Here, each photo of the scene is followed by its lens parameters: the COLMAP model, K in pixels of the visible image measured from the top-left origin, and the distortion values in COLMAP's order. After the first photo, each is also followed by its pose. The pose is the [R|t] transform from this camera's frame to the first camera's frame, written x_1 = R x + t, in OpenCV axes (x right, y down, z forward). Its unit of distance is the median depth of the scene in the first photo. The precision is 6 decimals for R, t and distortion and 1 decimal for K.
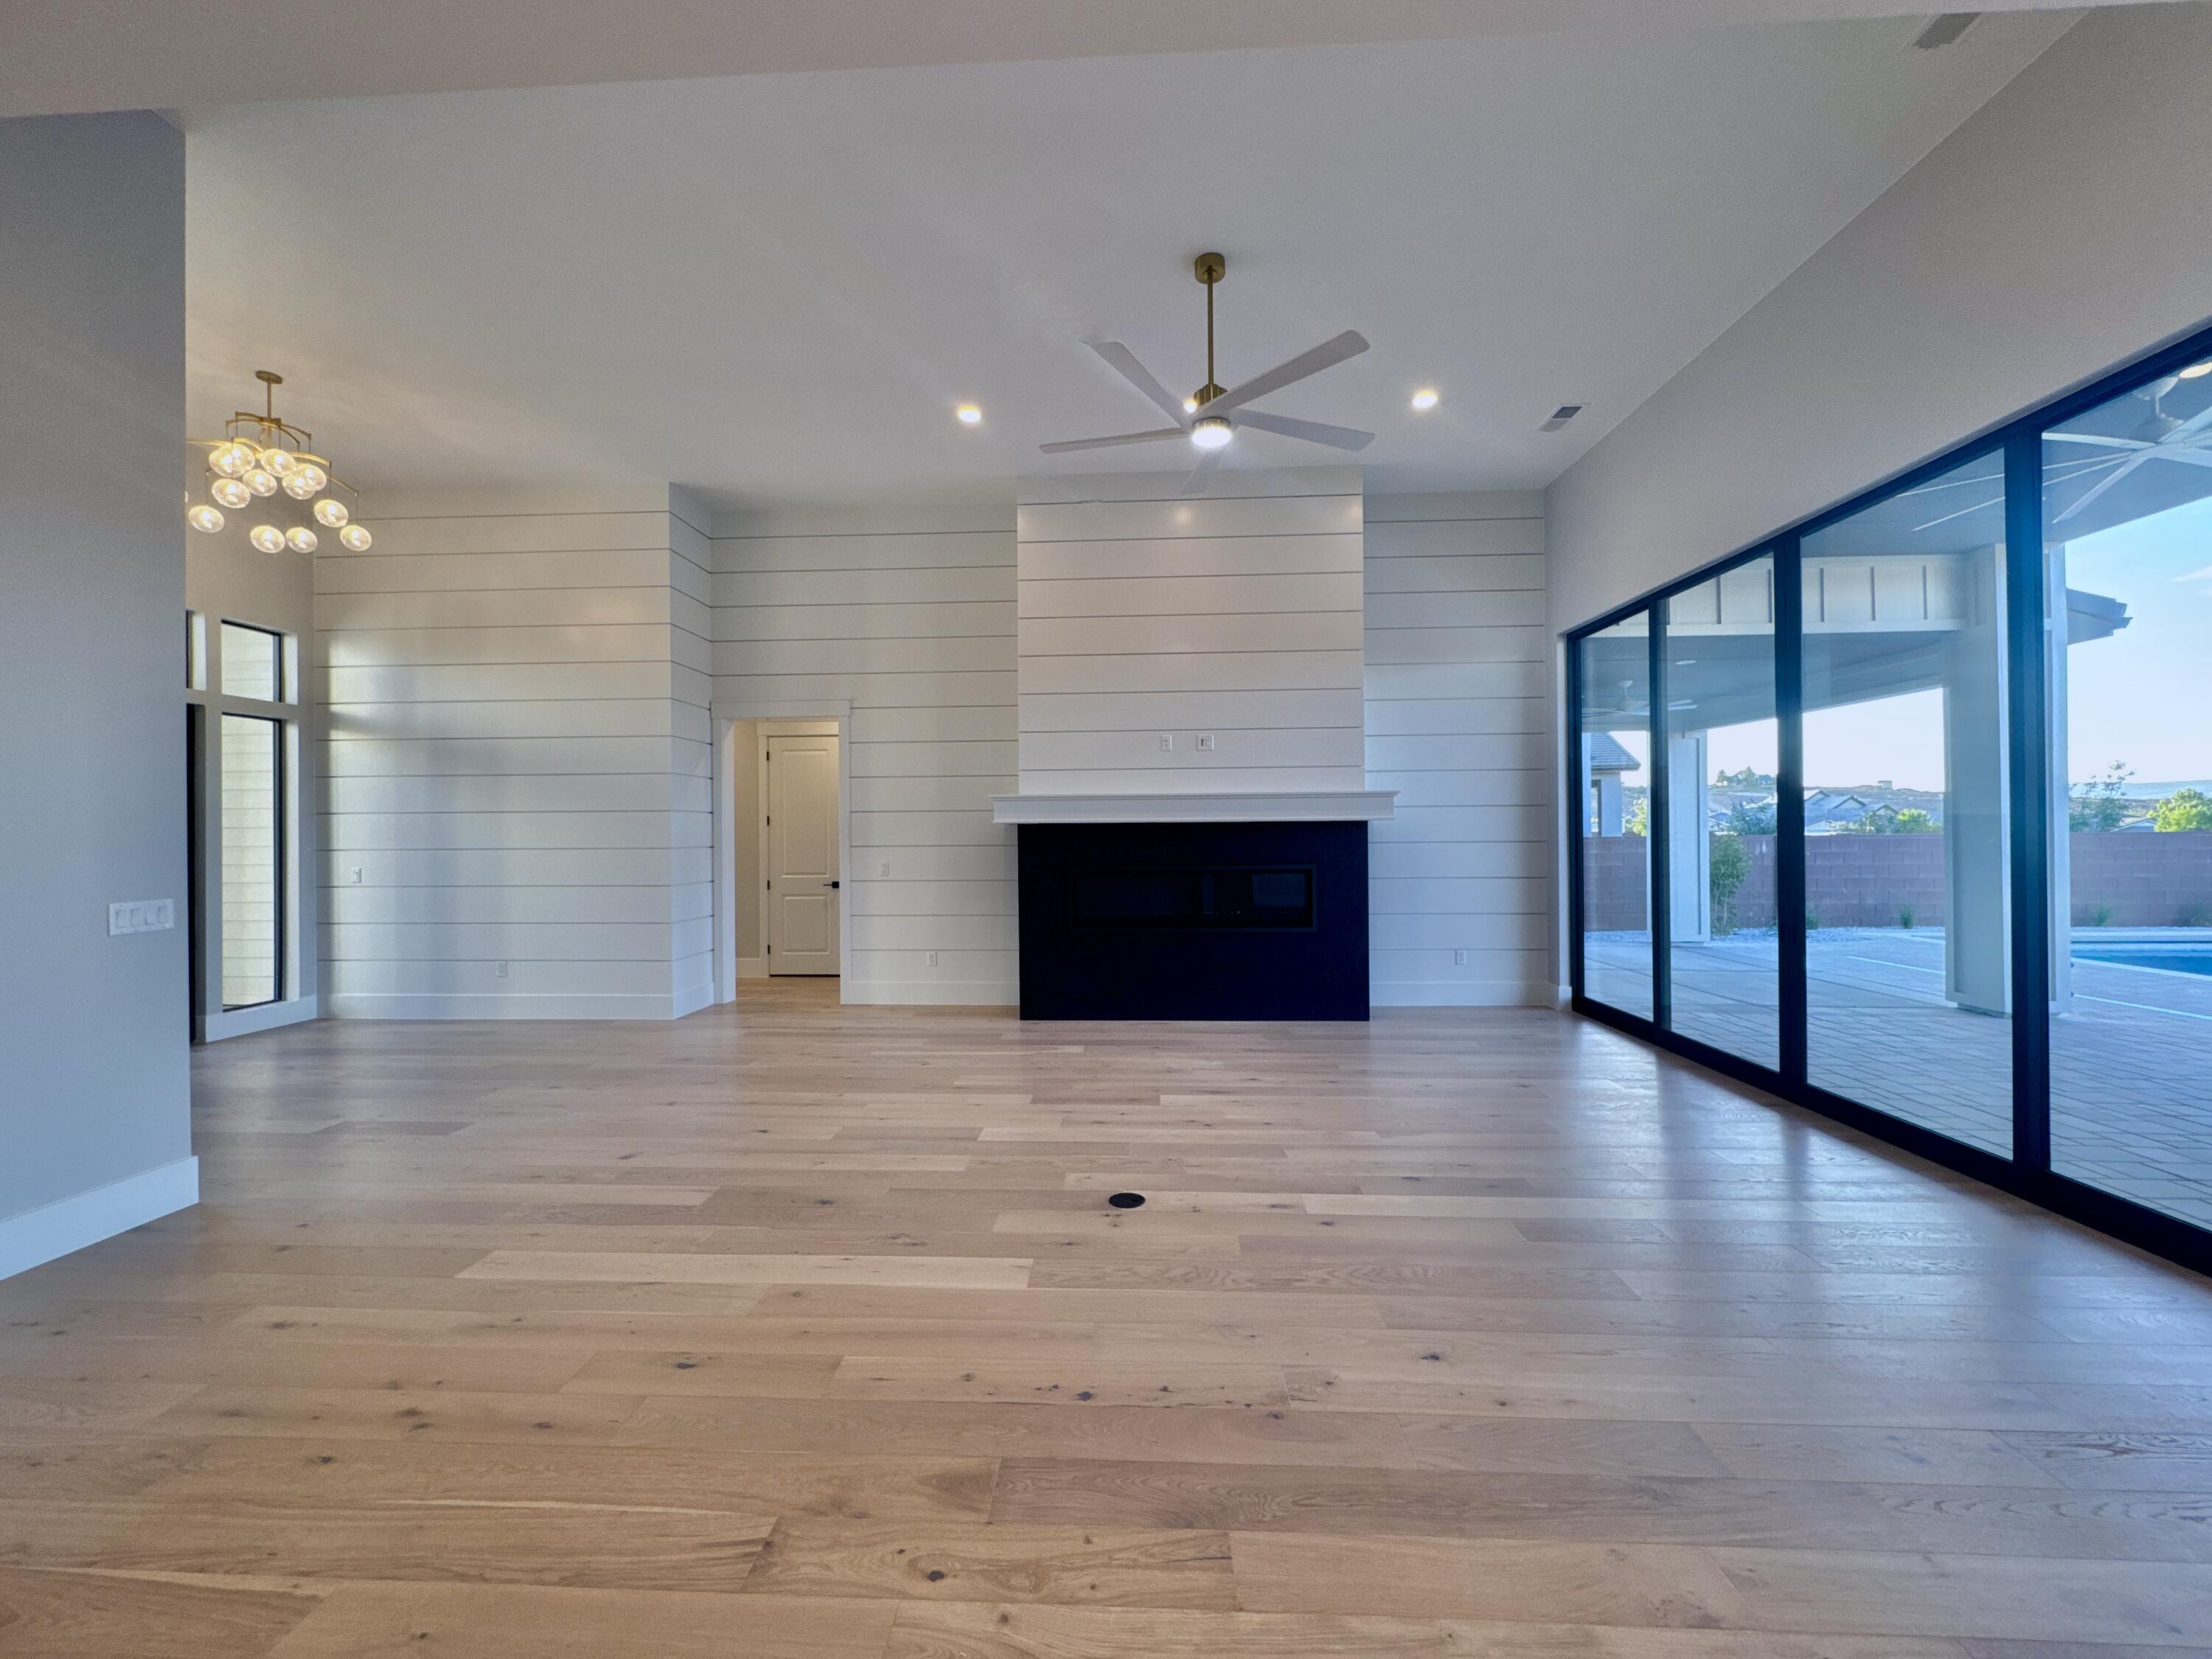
lens RADIAL K [[876.7, 0, 1110.0], [0, 876.7, 827.4], [0, 0, 1]] dist [-0.003439, 0.000408]
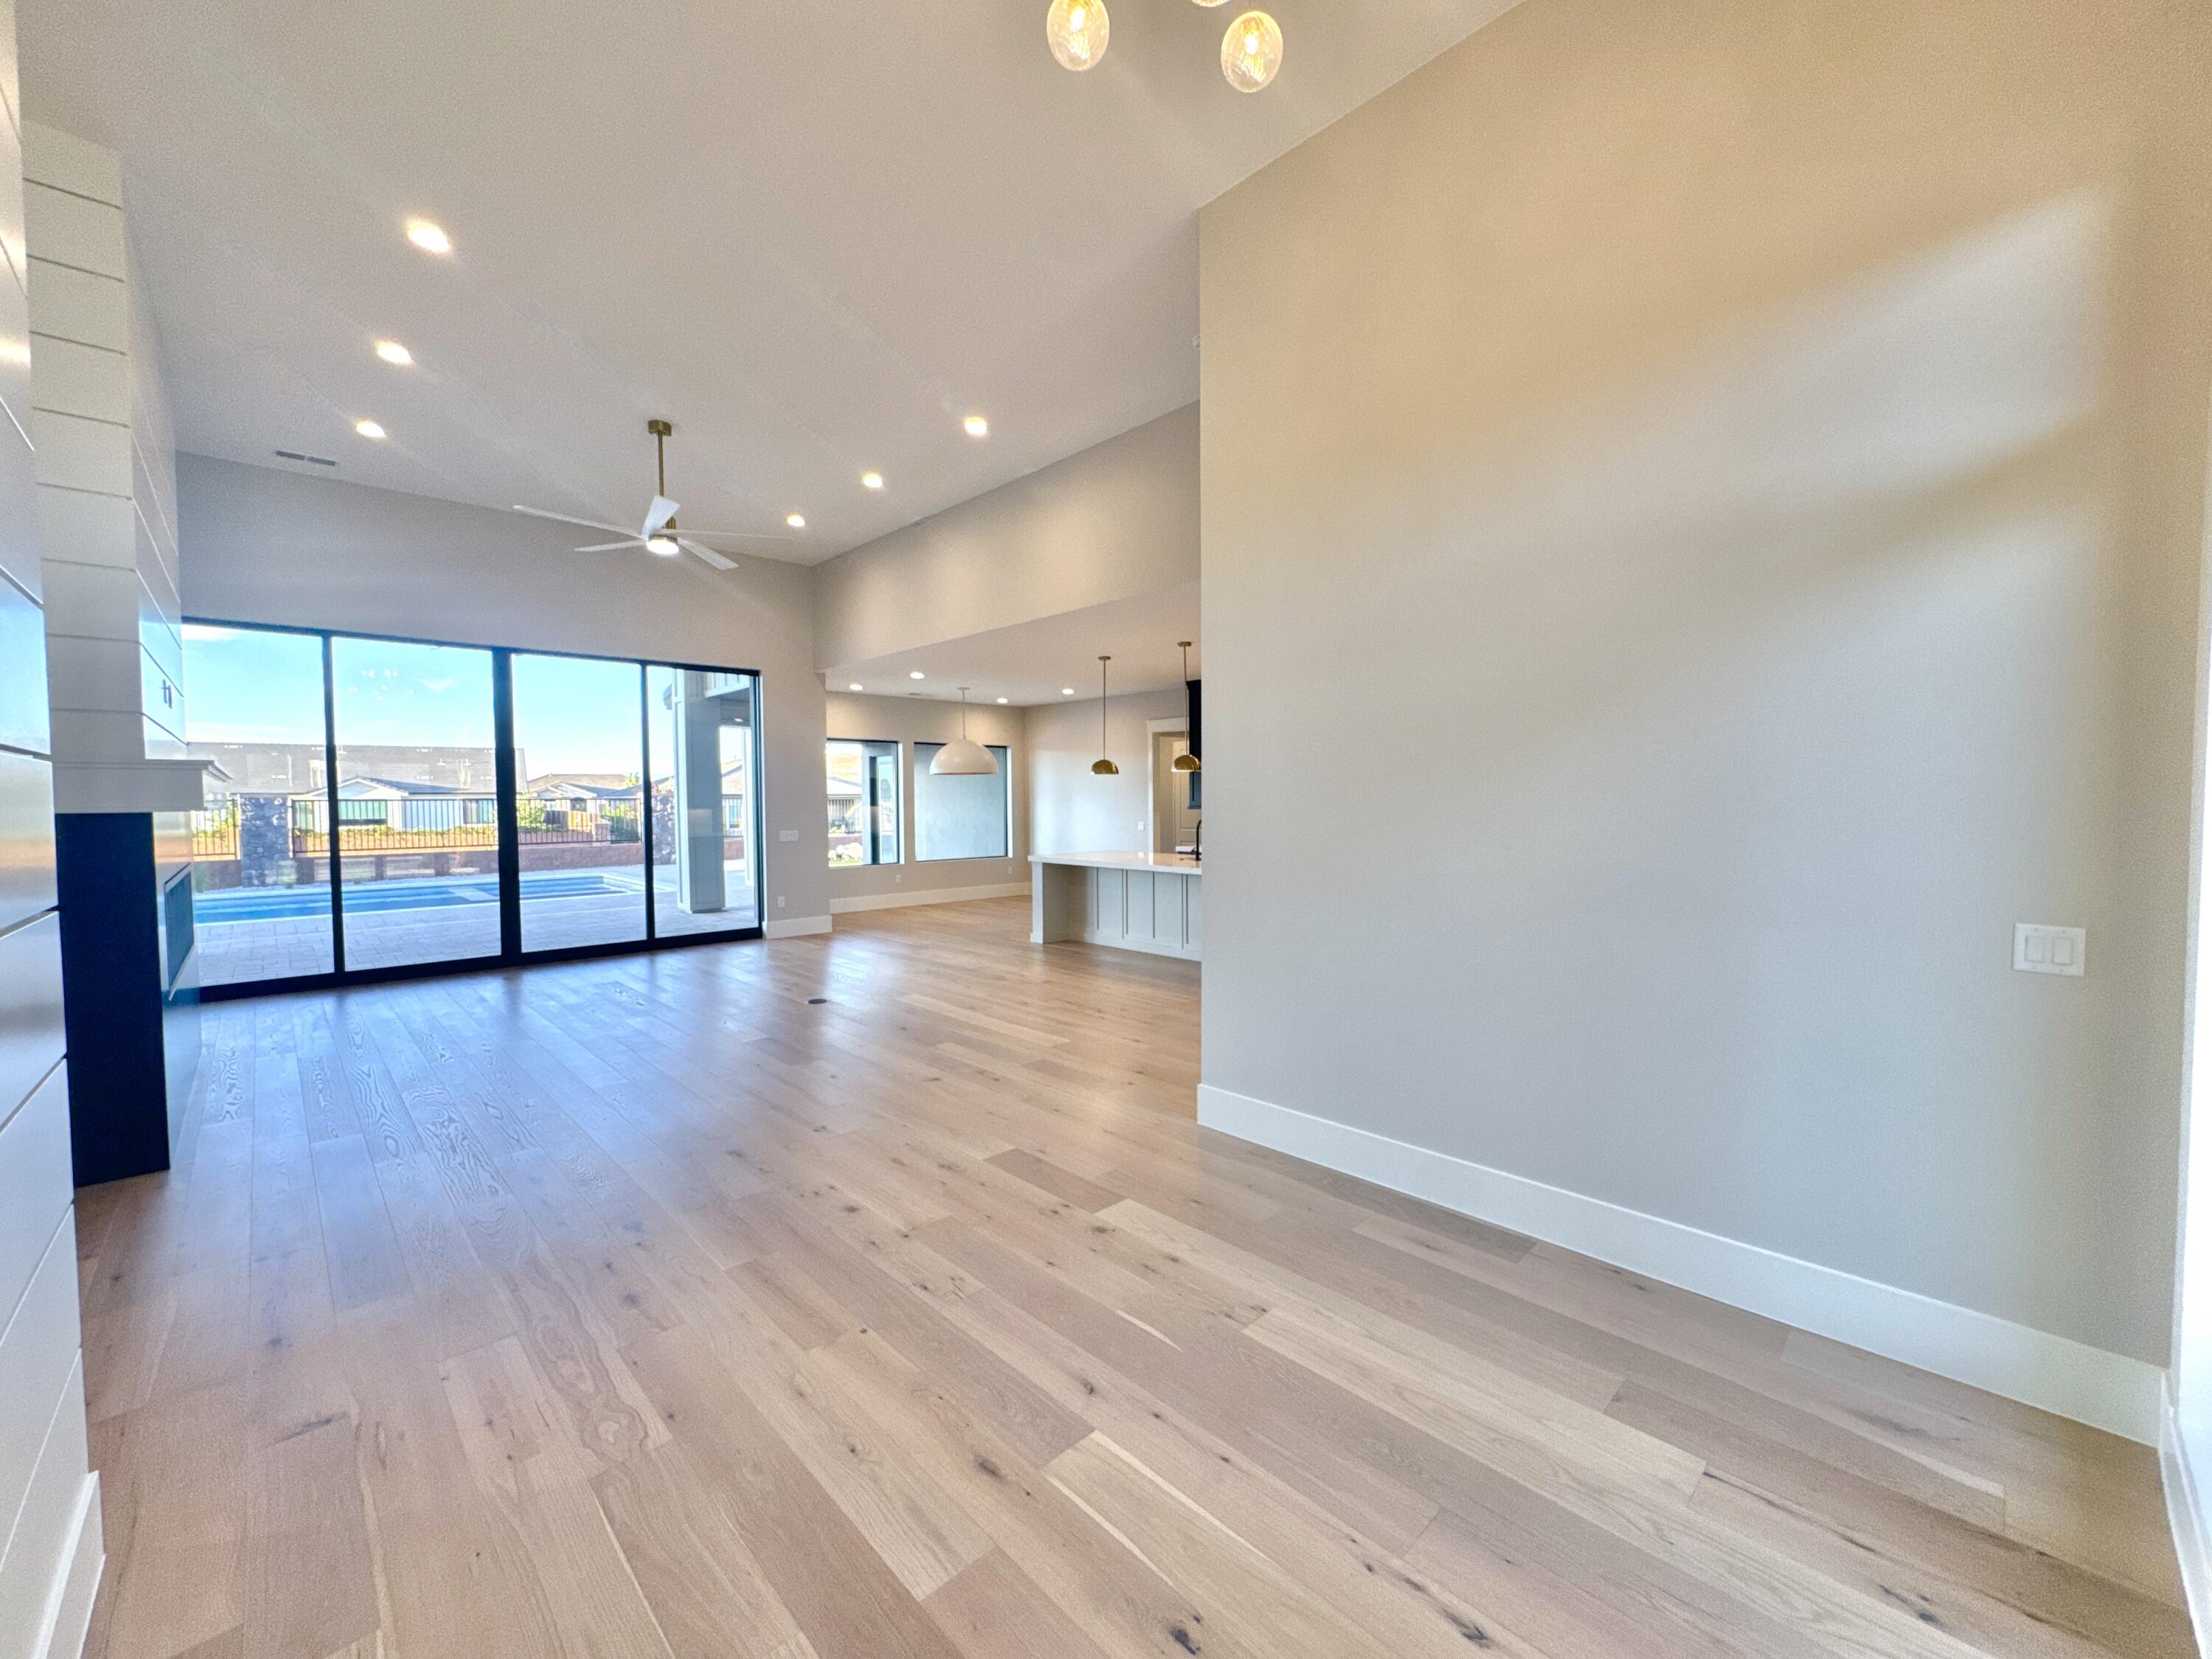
lens RADIAL K [[876.7, 0, 1104.0], [0, 876.7, 836.9], [0, 0, 1]] dist [-0.003439, 0.000408]
pose [[-0.728066, -0.009973, 0.685434, -1.648095], [0.000812, 0.999881, 0.015411, 0.023666], [-0.685506, 0.011777, -0.727971, 1.826843]]
